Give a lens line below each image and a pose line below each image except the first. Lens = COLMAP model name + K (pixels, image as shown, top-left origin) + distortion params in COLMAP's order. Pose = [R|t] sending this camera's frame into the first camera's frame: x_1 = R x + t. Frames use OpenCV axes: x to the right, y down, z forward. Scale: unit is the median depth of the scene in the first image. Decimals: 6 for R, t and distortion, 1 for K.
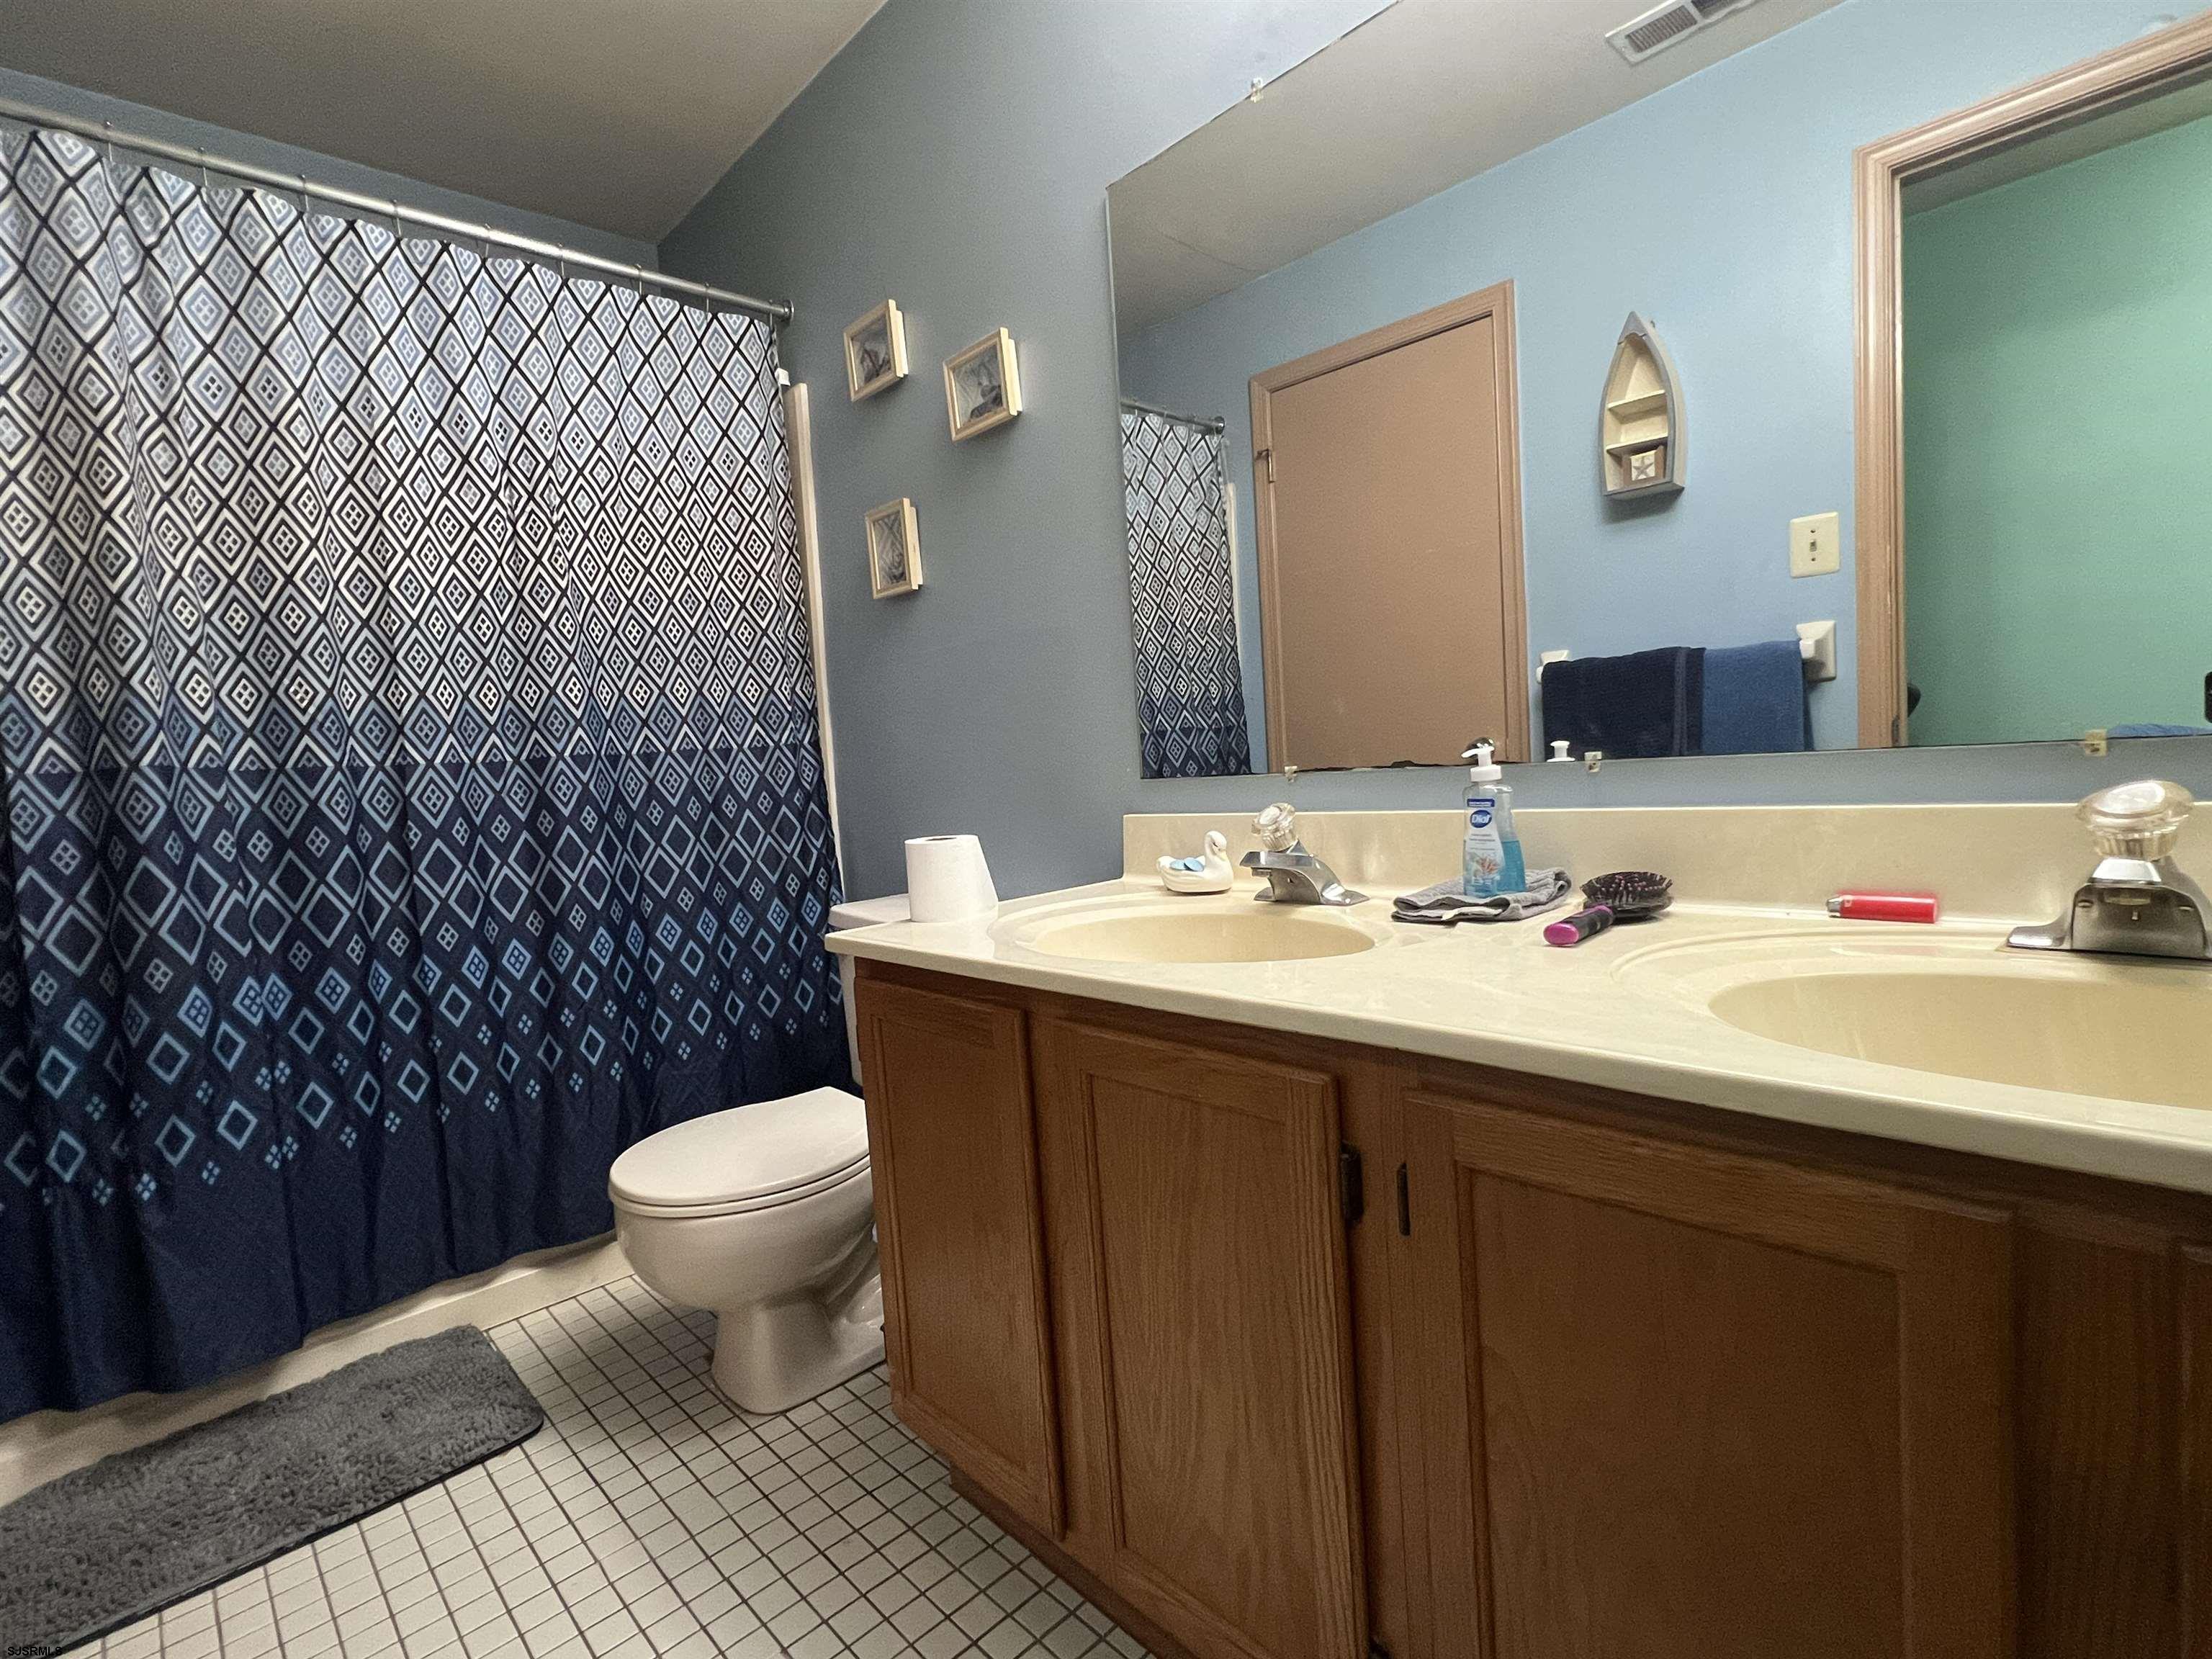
lens RADIAL K [[1045.3, 0, 1103.1], [0, 1045.3, 830.4], [0, 0, 1]] dist [-0.001707, 0.002155]
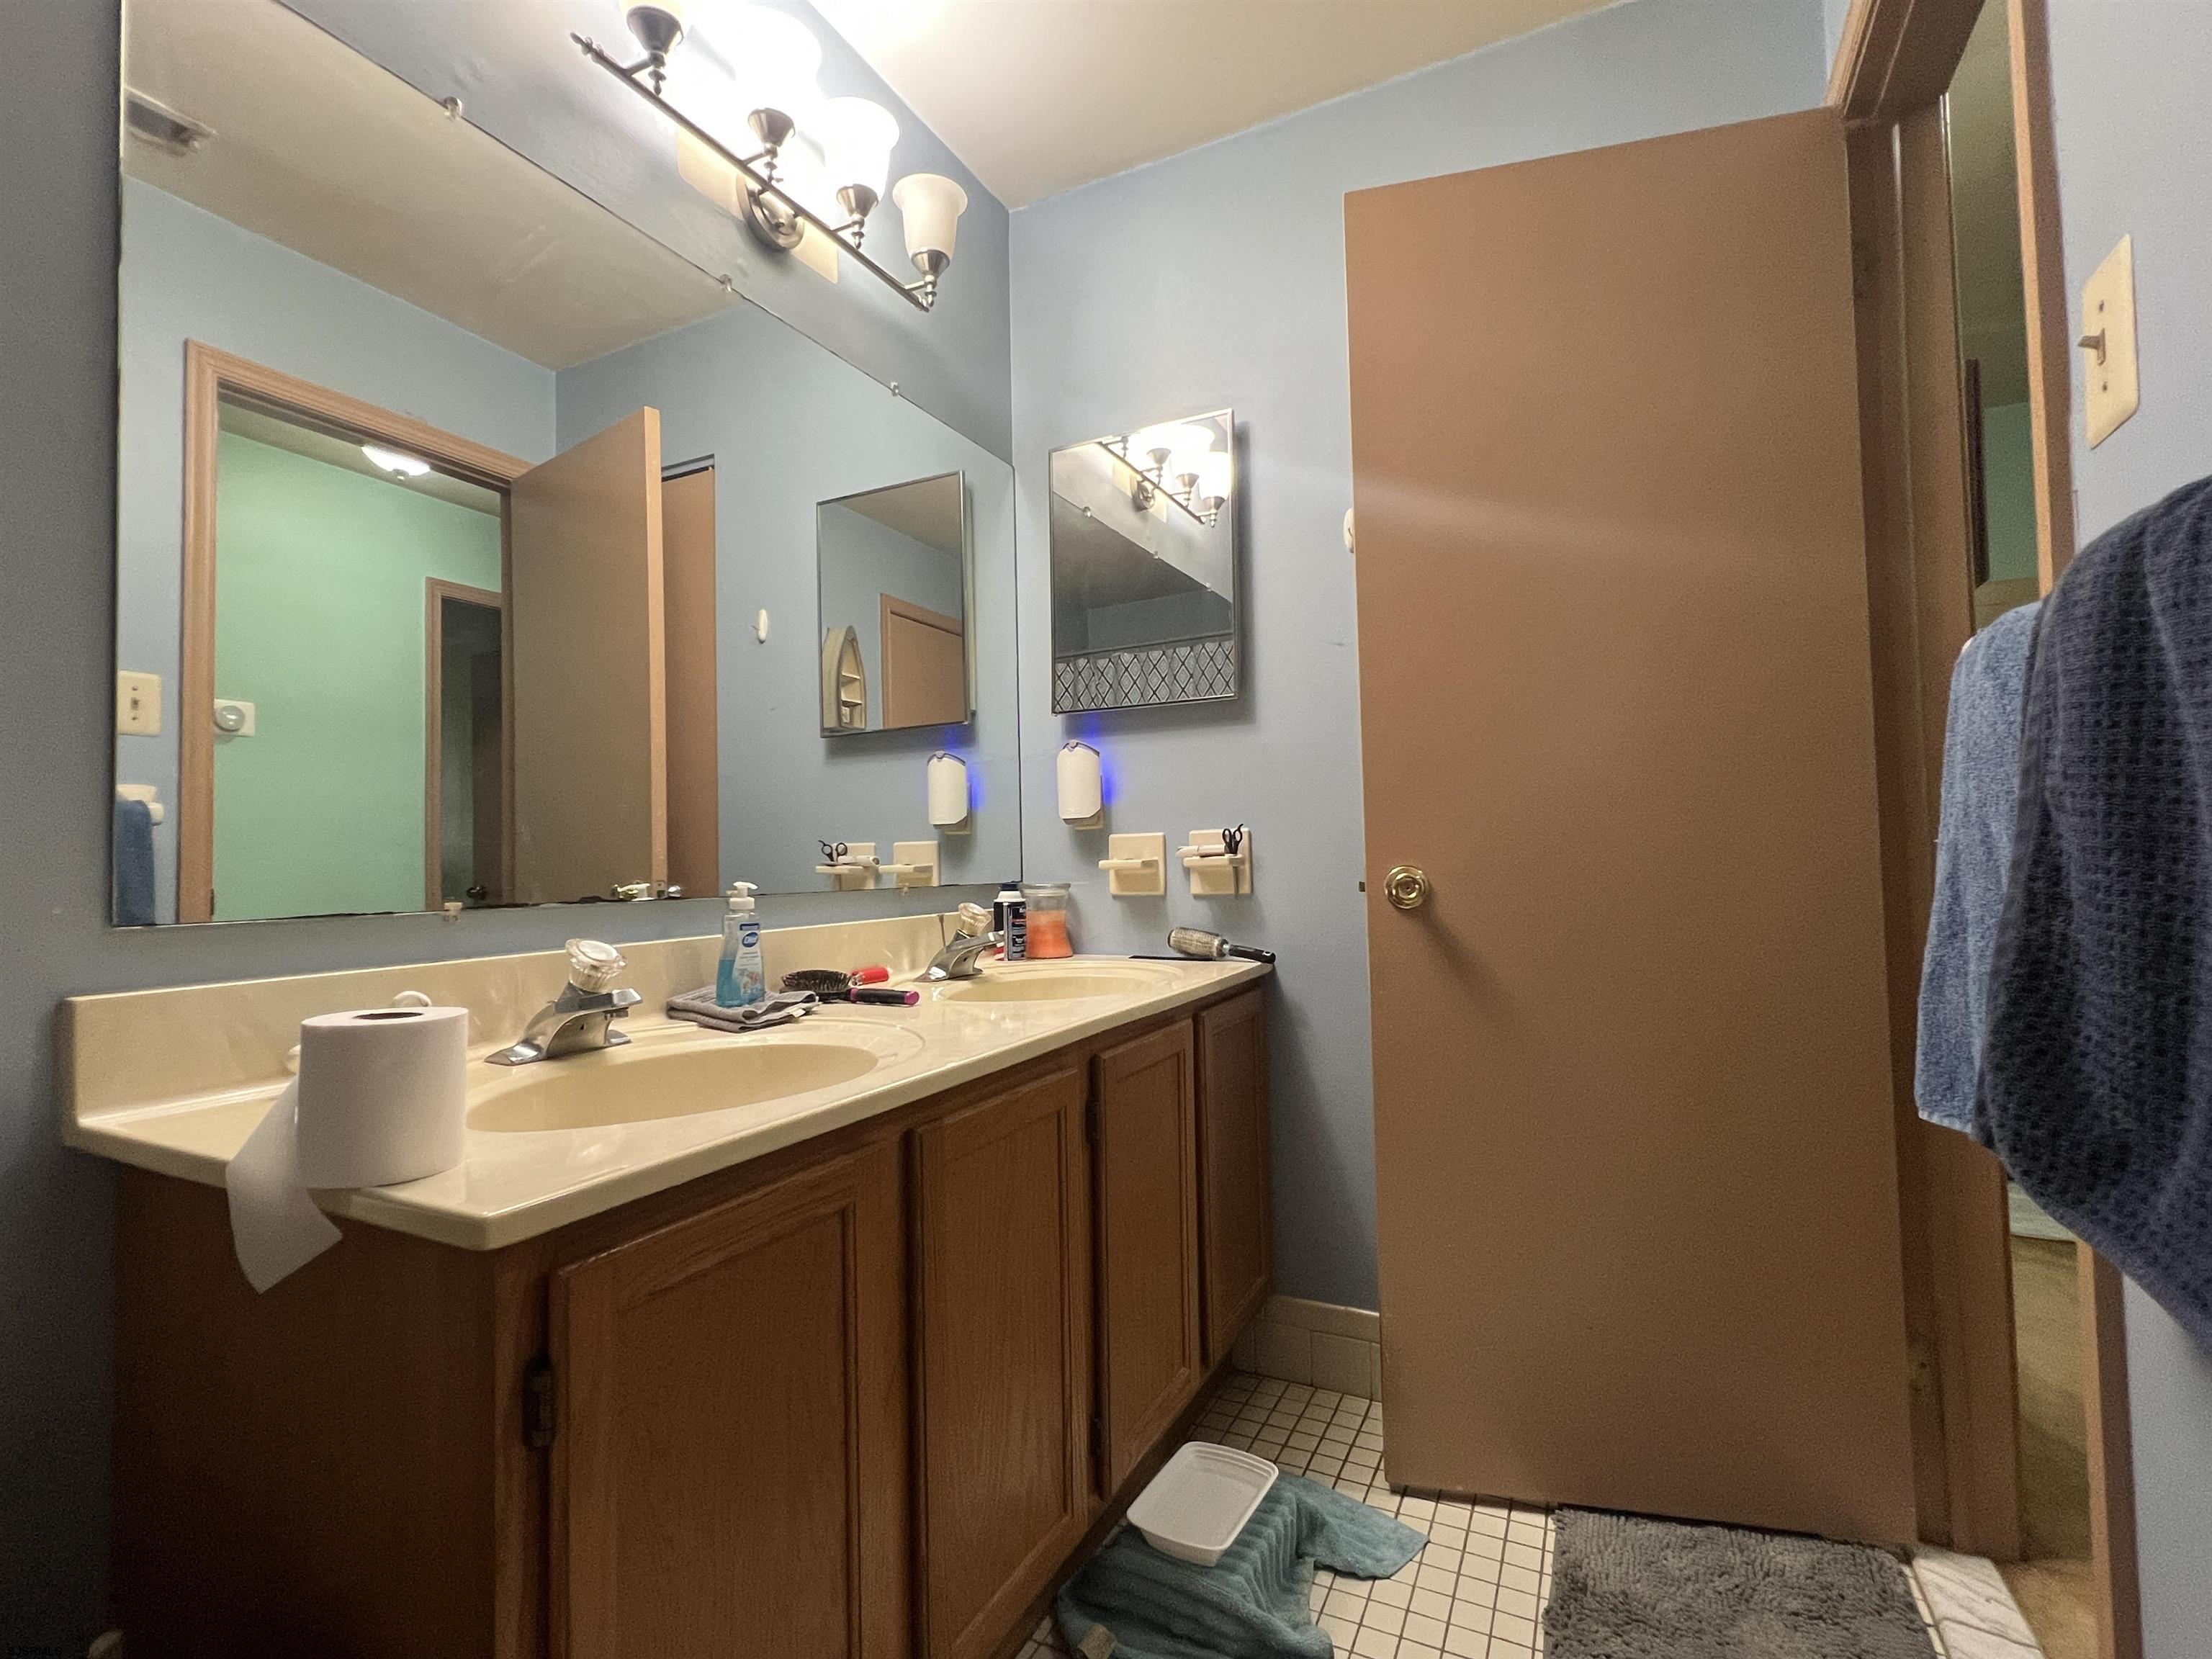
lens RADIAL K [[1045.3, 0, 1102.7], [0, 1045.3, 828.0], [0, 0, 1]] dist [-0.001707, 0.002155]
pose [[-0.346572, 0.101215, 0.932547, -0.845671], [0.104144, 0.992167, -0.068982, -0.012104], [-0.932224, 0.073212, -0.354398, 0.930626]]
